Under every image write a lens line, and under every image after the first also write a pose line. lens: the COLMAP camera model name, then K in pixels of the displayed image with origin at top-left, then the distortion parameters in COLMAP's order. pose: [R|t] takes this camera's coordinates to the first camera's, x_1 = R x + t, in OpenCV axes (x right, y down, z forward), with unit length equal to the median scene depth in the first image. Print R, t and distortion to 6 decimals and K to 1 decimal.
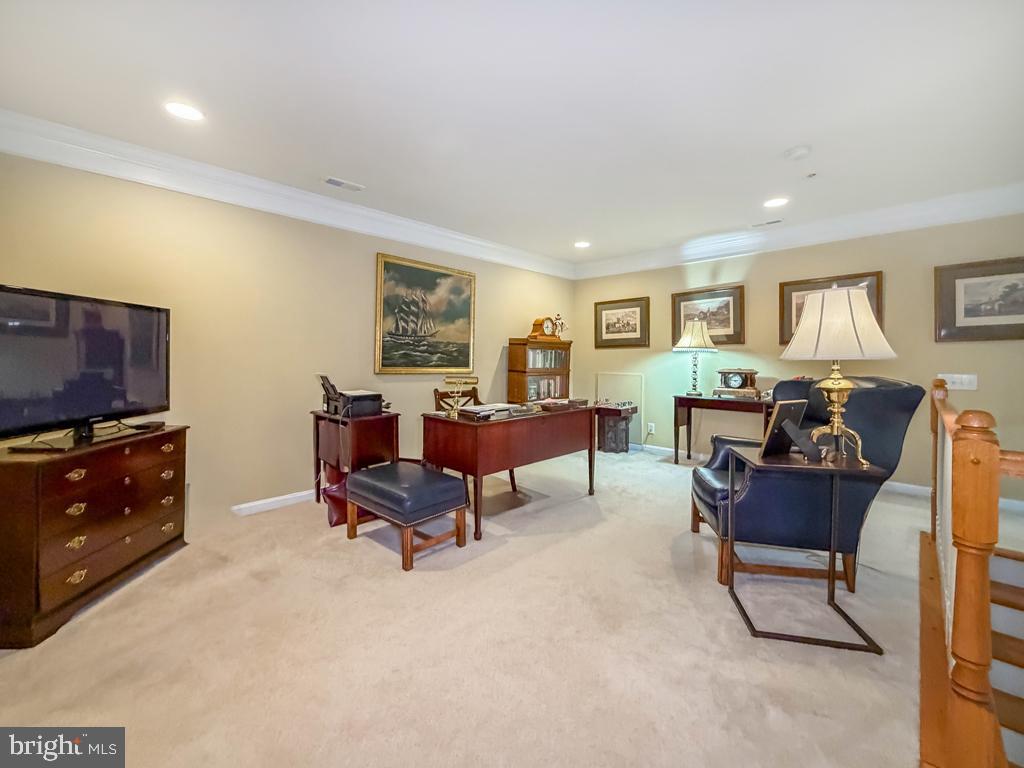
lens RADIAL K [[440.6, 0, 509.3], [0, 440.6, 361.2], [0, 0, 1]] dist [0.001057, 0.000103]
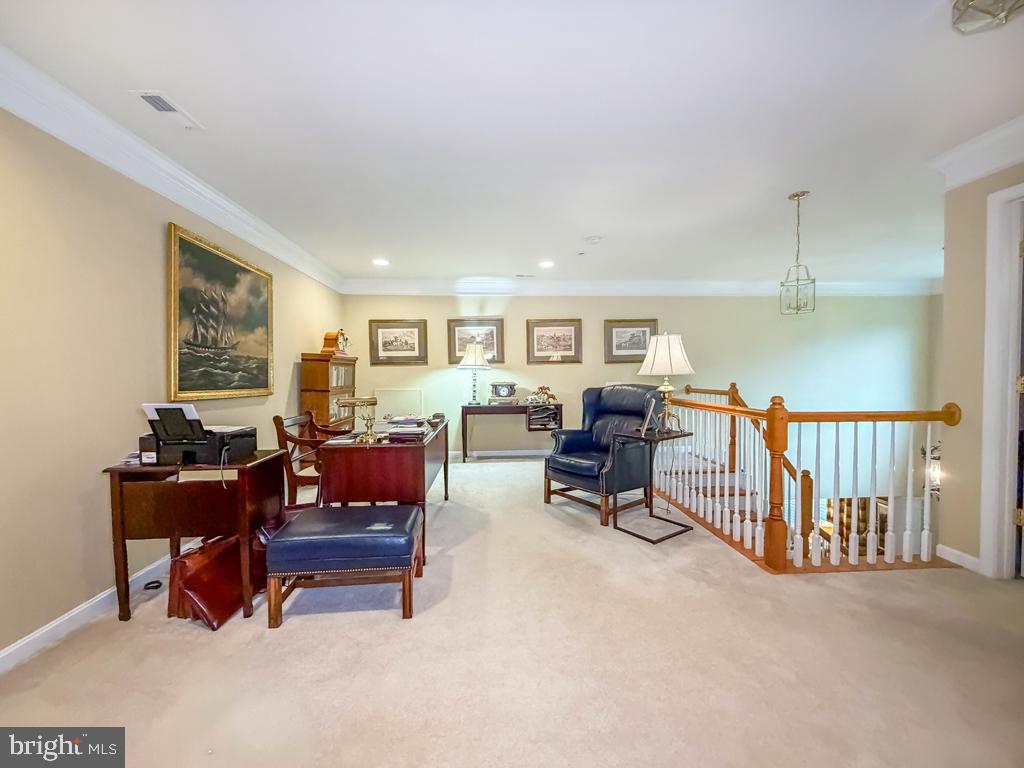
lens RADIAL K [[413.3, 0, 512.0], [0, 413.3, 384.0], [0, 0, 1]] dist [0.000309, -0.000006]
pose [[0.656864, -0.027177, 0.753519, -0.396406], [0.013489, 0.999614, 0.024295, -0.006245], [-0.753889, -0.005794, 0.656977, 0.168782]]
